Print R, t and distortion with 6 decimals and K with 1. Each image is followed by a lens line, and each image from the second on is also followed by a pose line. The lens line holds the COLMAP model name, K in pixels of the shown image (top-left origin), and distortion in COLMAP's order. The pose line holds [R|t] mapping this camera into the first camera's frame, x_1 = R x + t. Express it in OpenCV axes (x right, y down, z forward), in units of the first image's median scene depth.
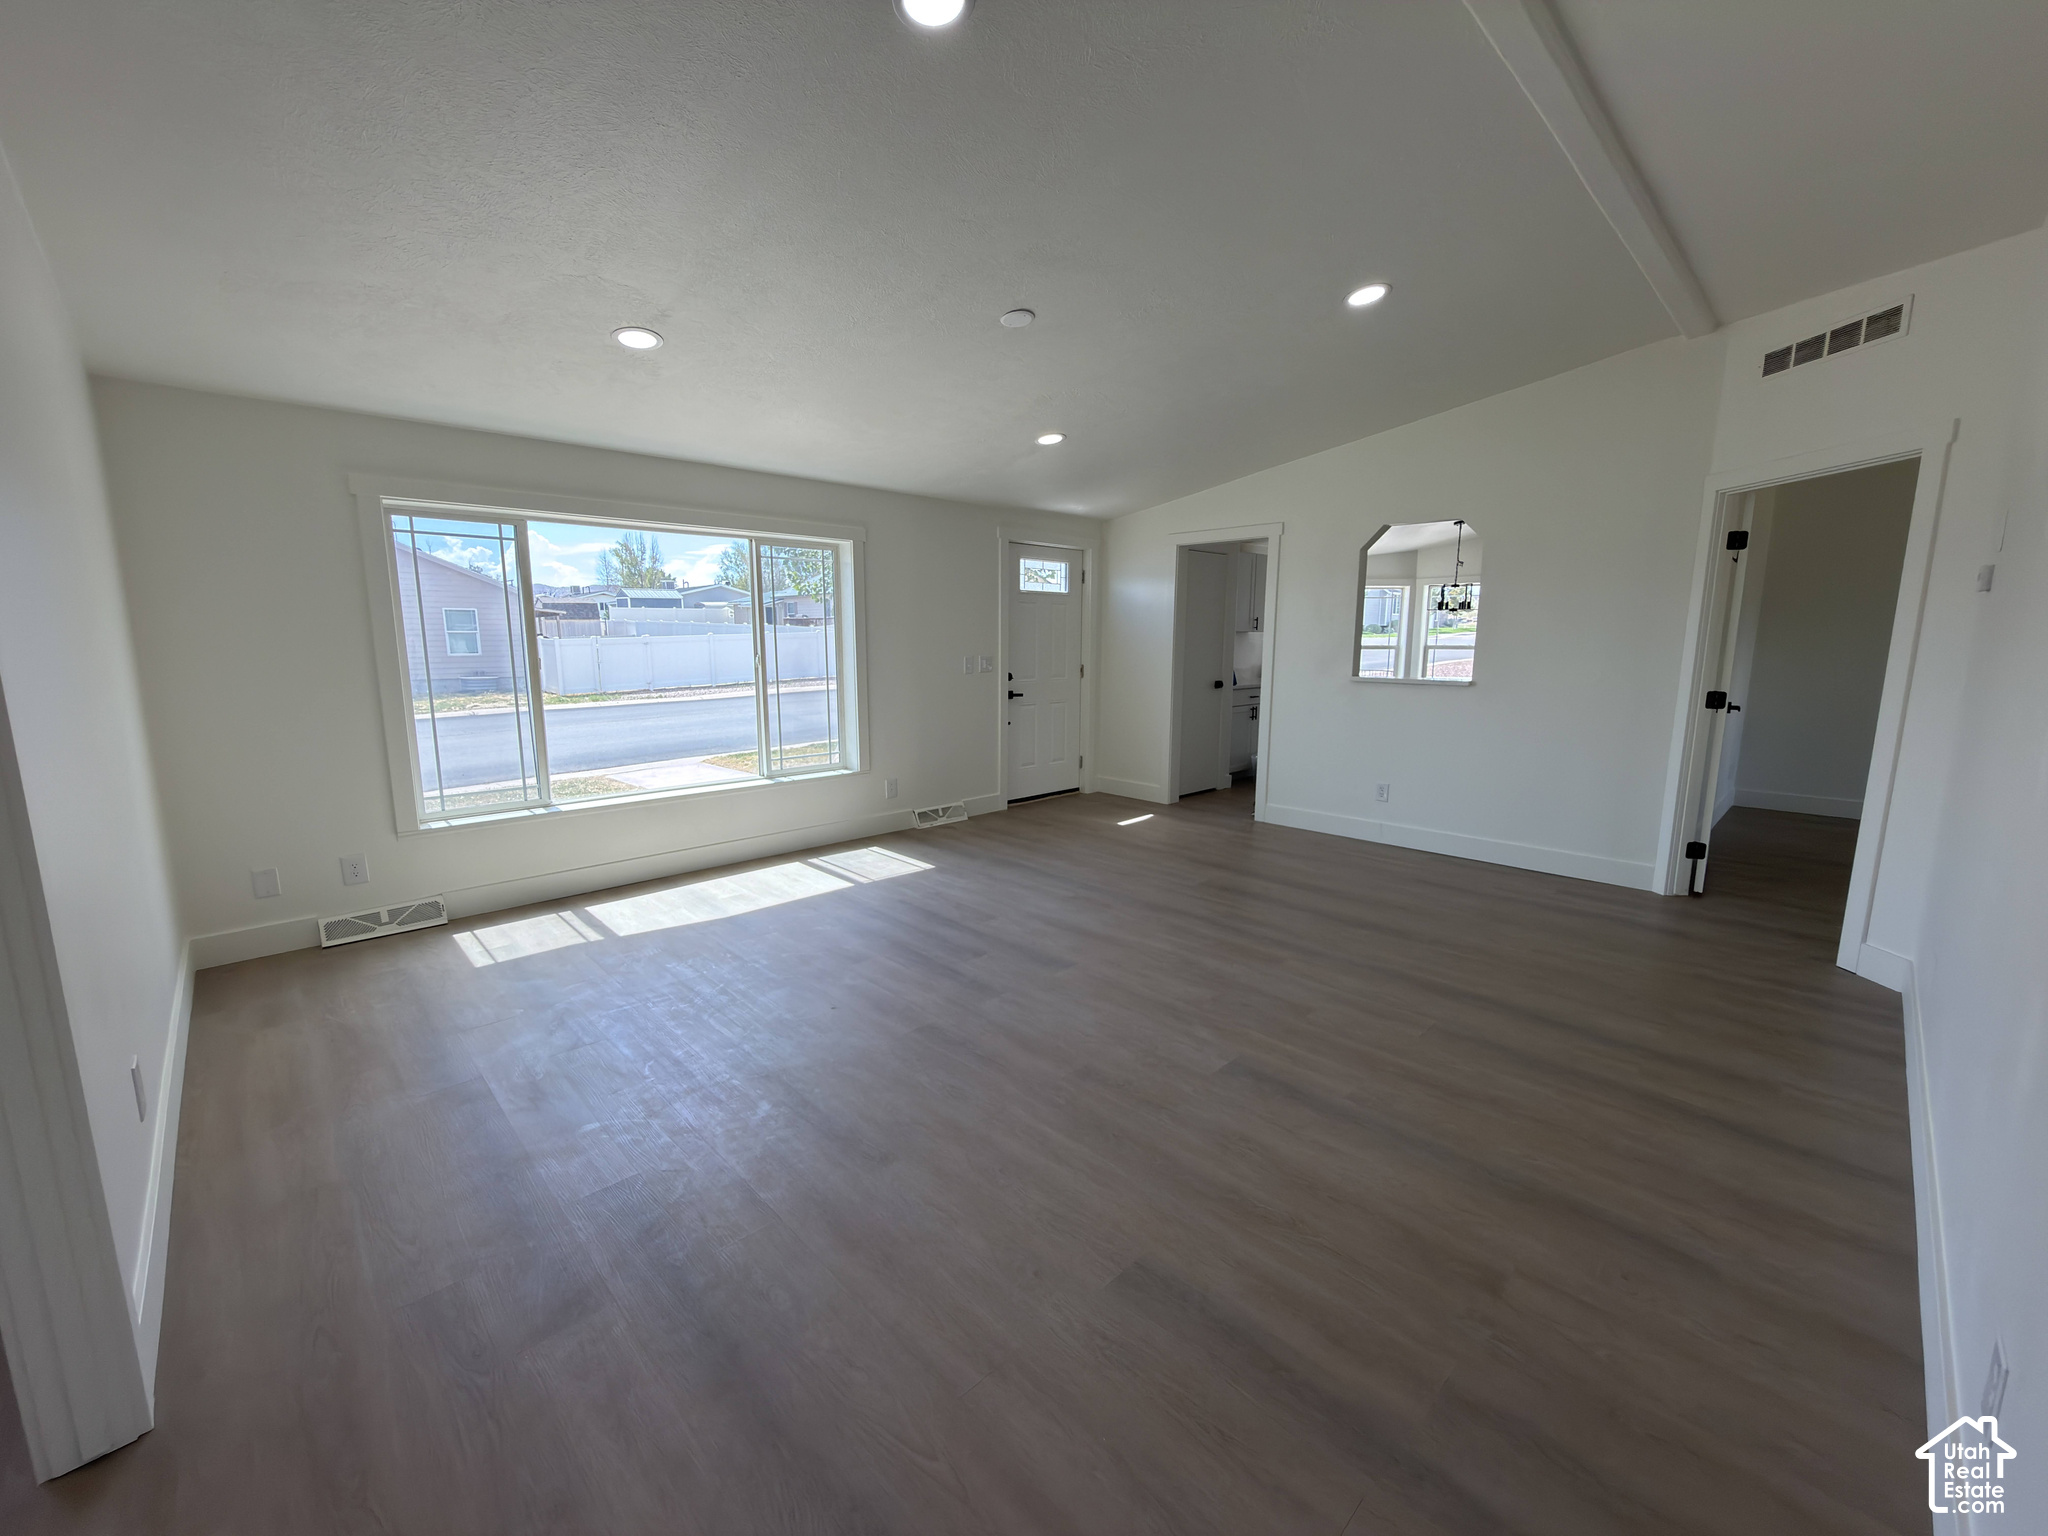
lens RADIAL K [[820.7, 0, 1026.3], [0, 820.7, 769.6], [0, 0, 1]] dist [-0.000612, 0.000056]
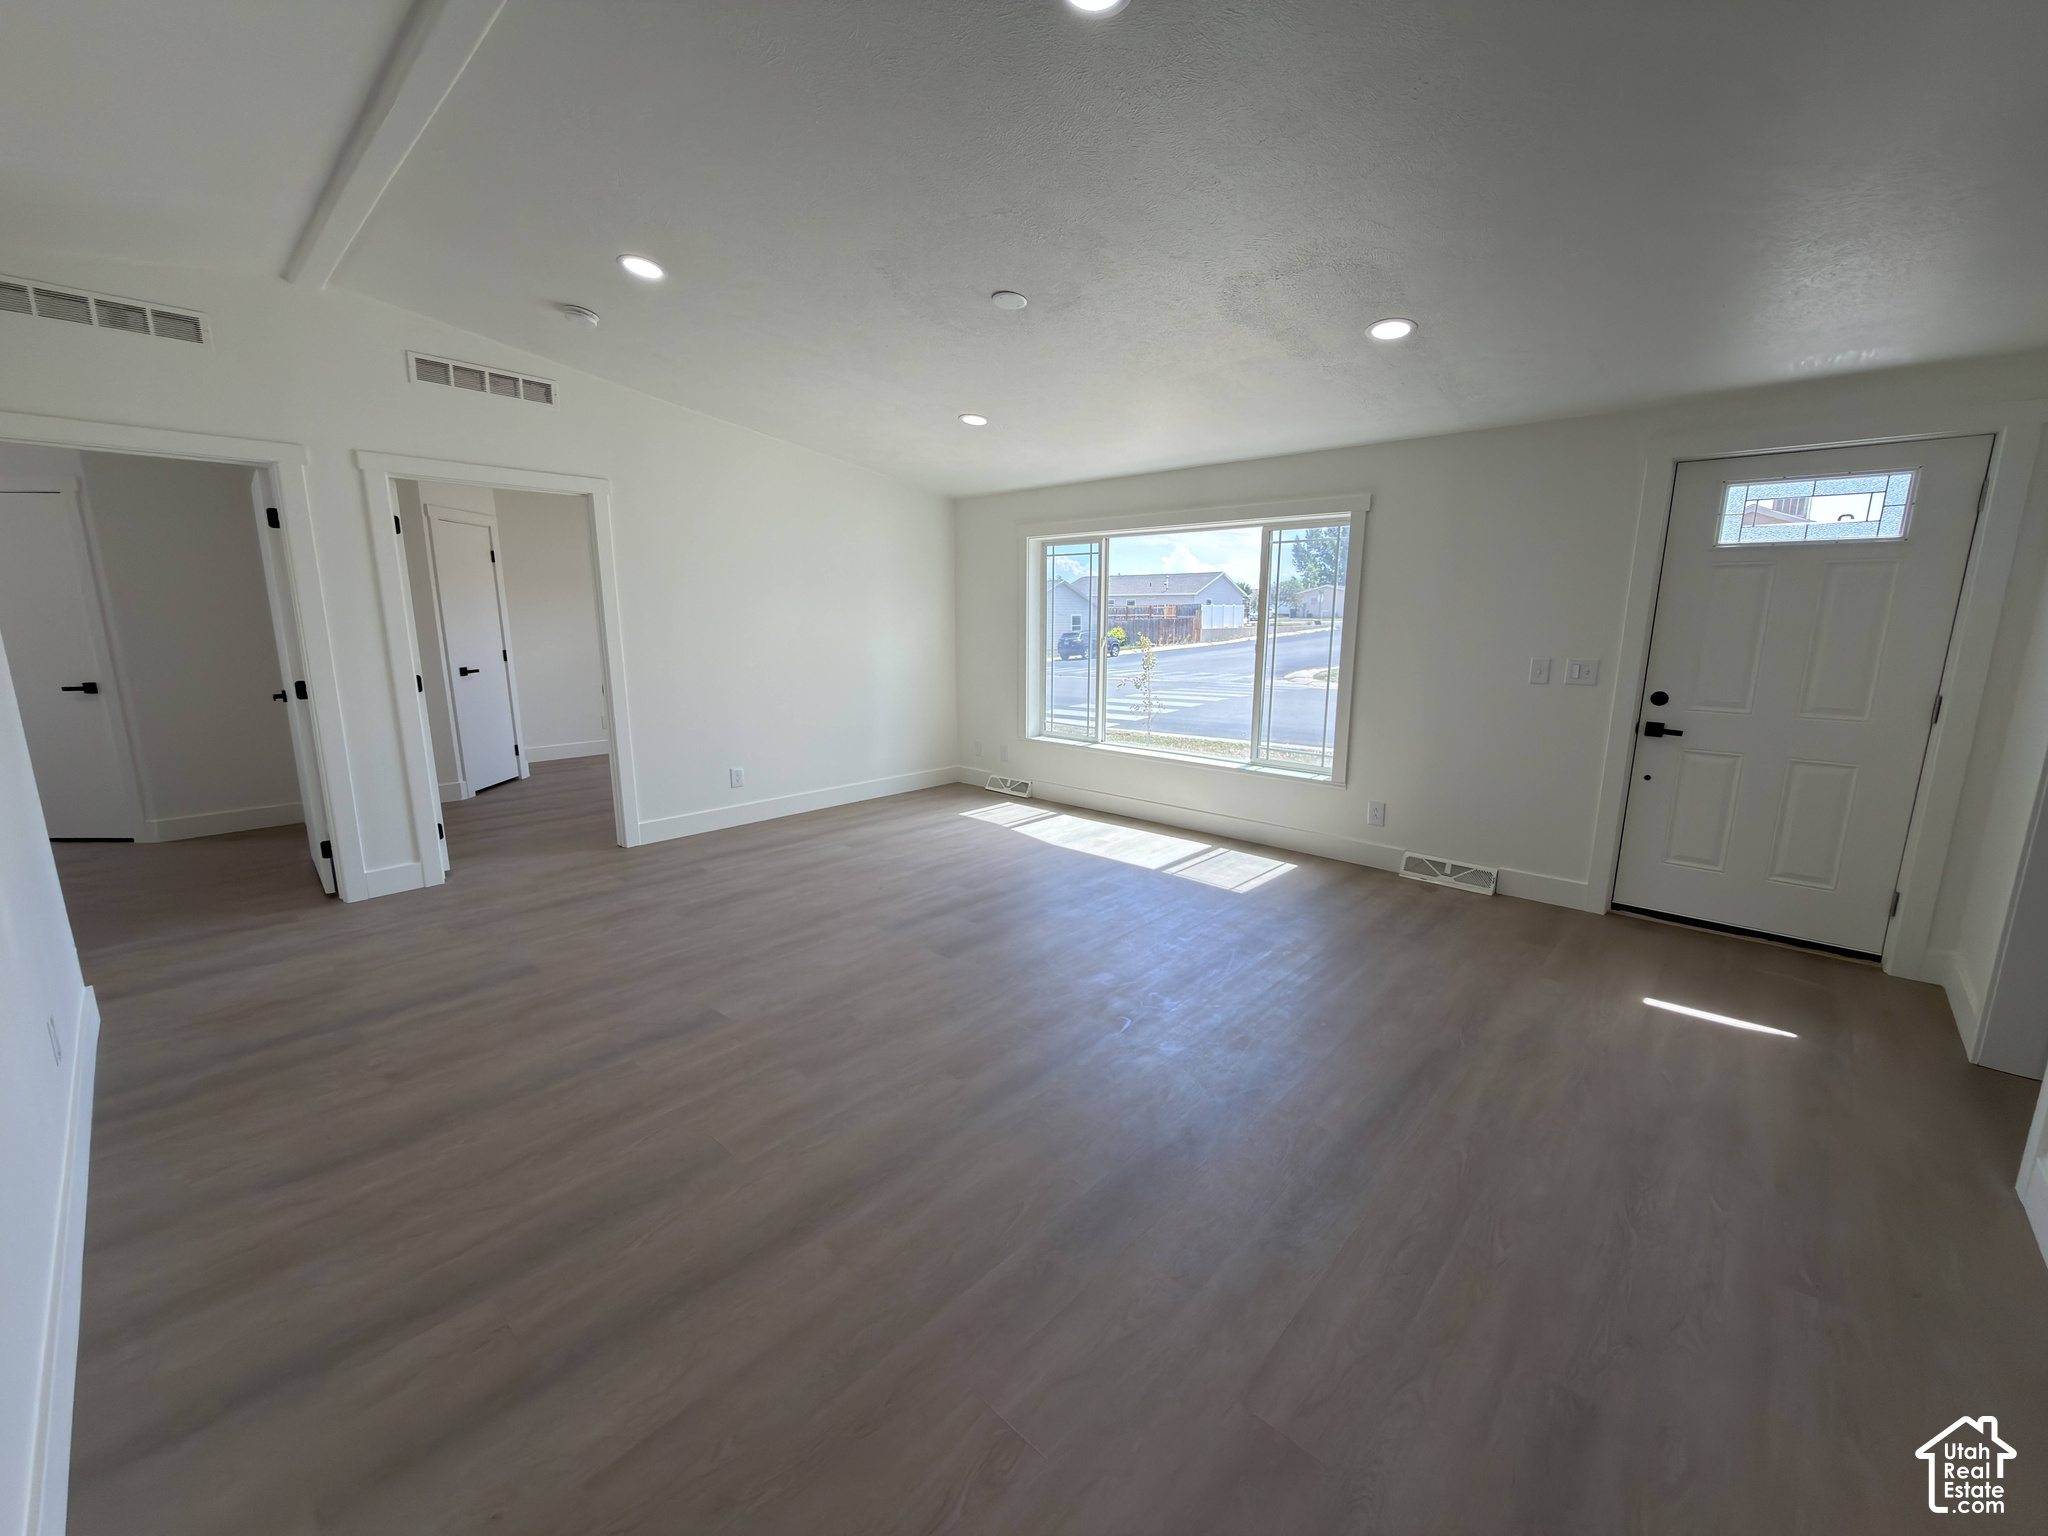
lens RADIAL K [[820.7, 0, 1026.0], [0, 820.7, 771.7], [0, 0, 1]] dist [-0.000612, 0.000056]
pose [[0.053118, 0.189647, -0.980414, 0.825153], [-0.164515, 0.970047, 0.178728, -0.144520], [0.984943, 0.151799, 0.082727, 0.804172]]
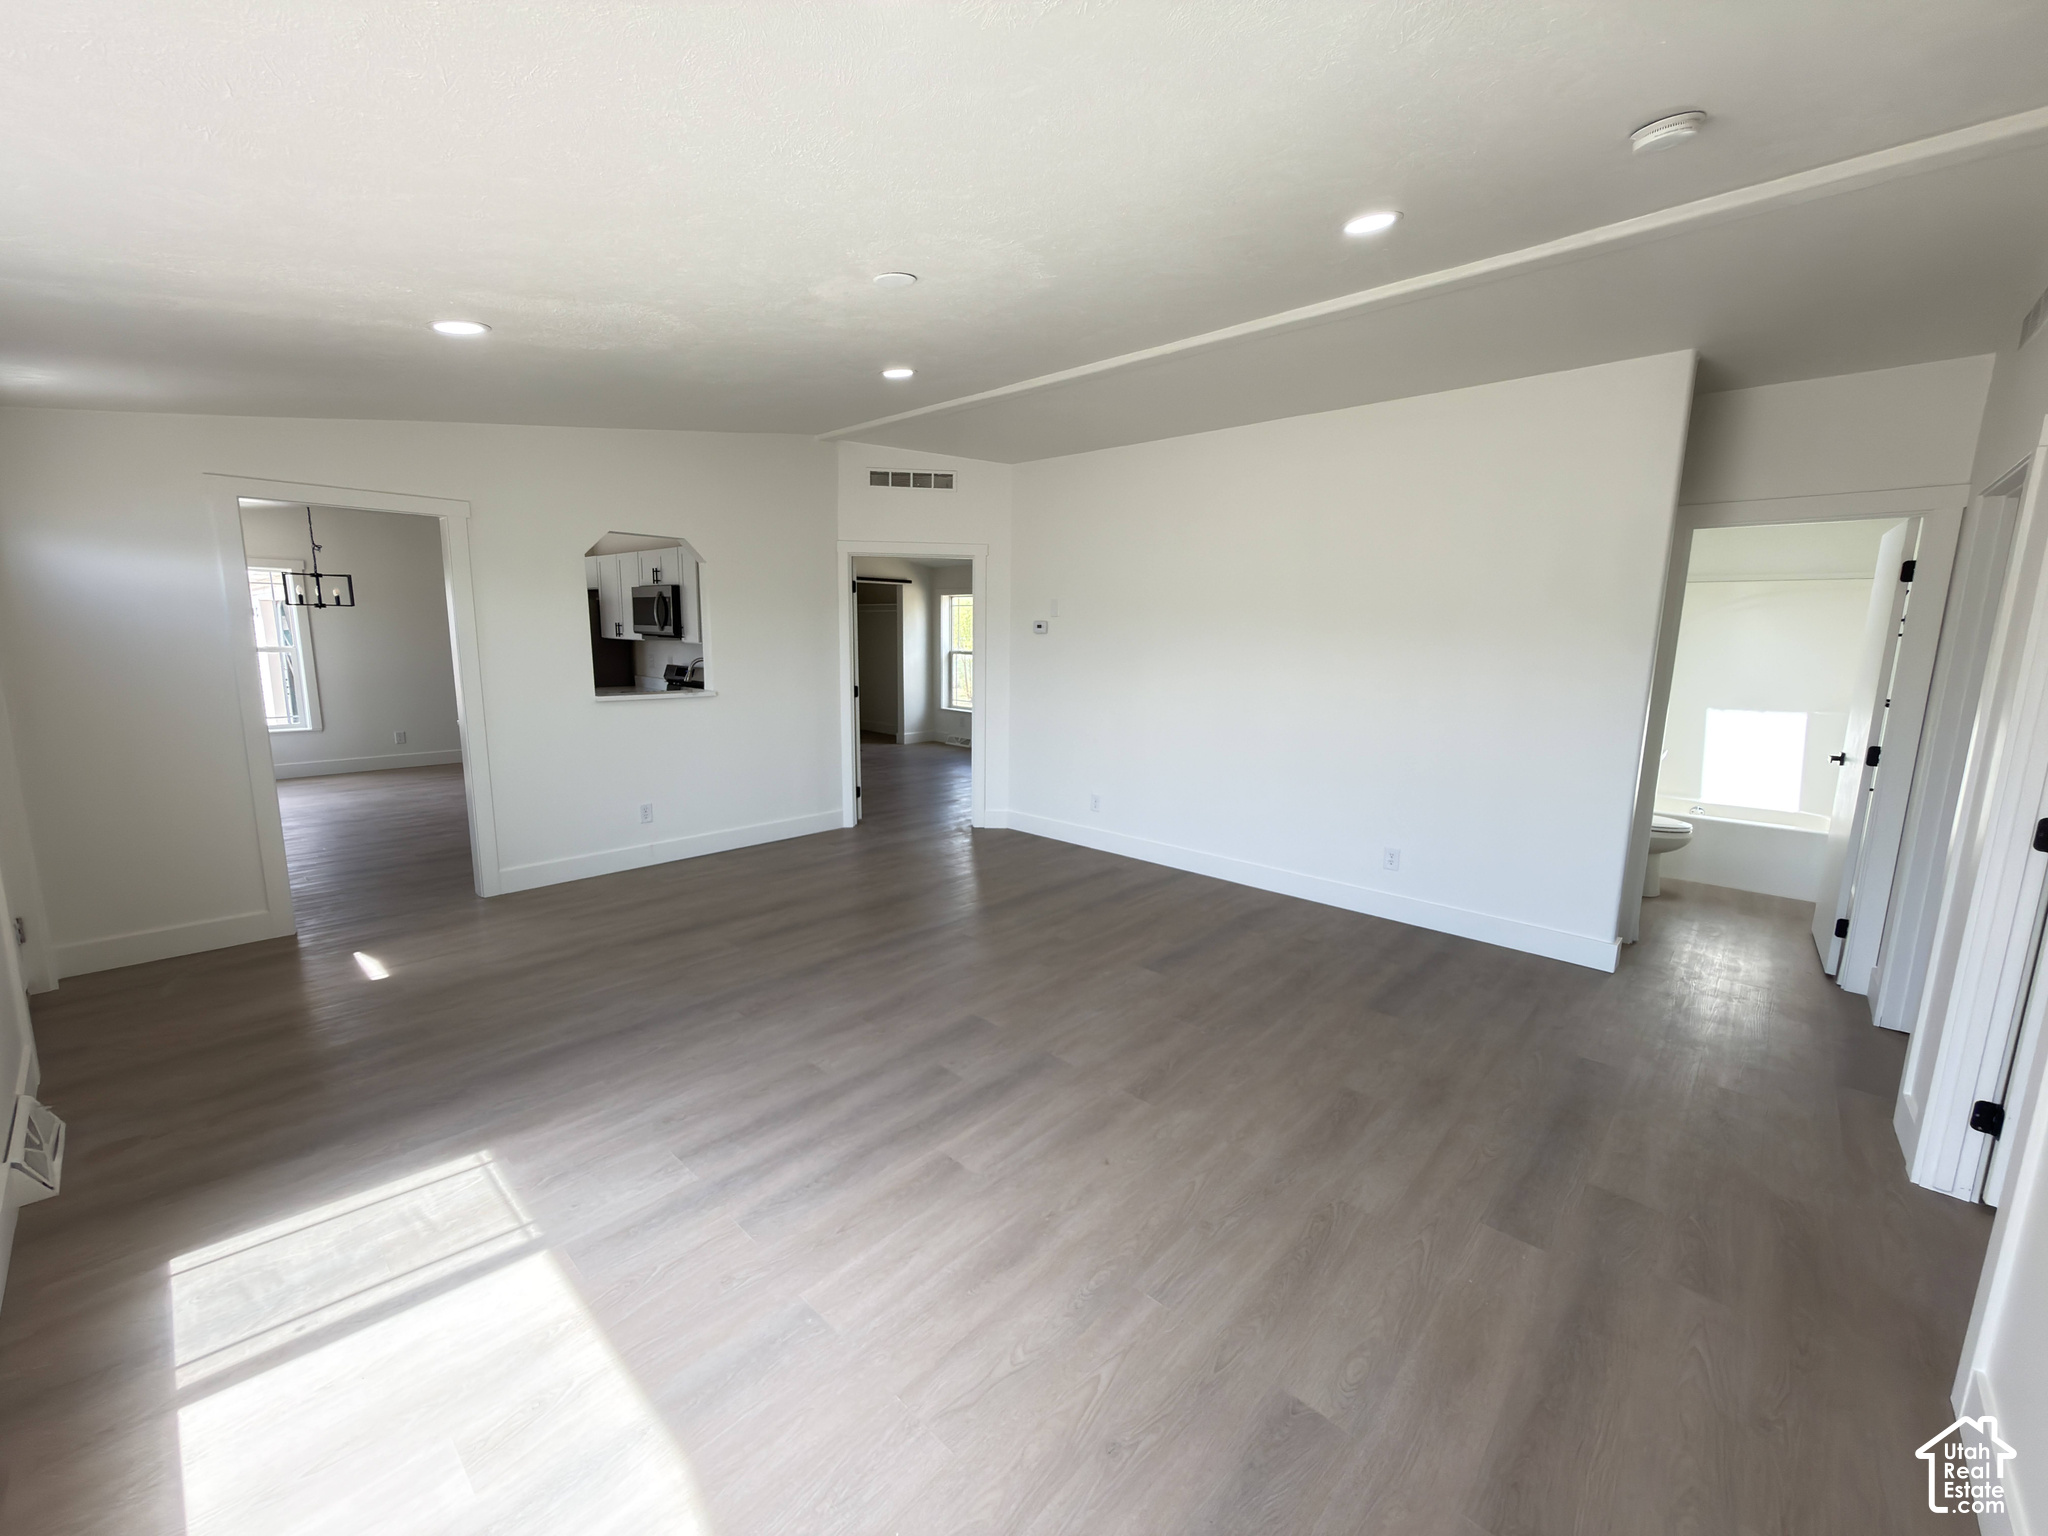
lens RADIAL K [[820.7, 0, 1029.7], [0, 820.7, 766.3], [0, 0, 1]] dist [-0.000612, 0.000056]
pose [[-0.061013, -0.165504, 0.984320, -0.688998], [0.142356, 0.974633, 0.172699, -0.166316], [-0.987933, 0.150661, -0.035904, 0.763392]]
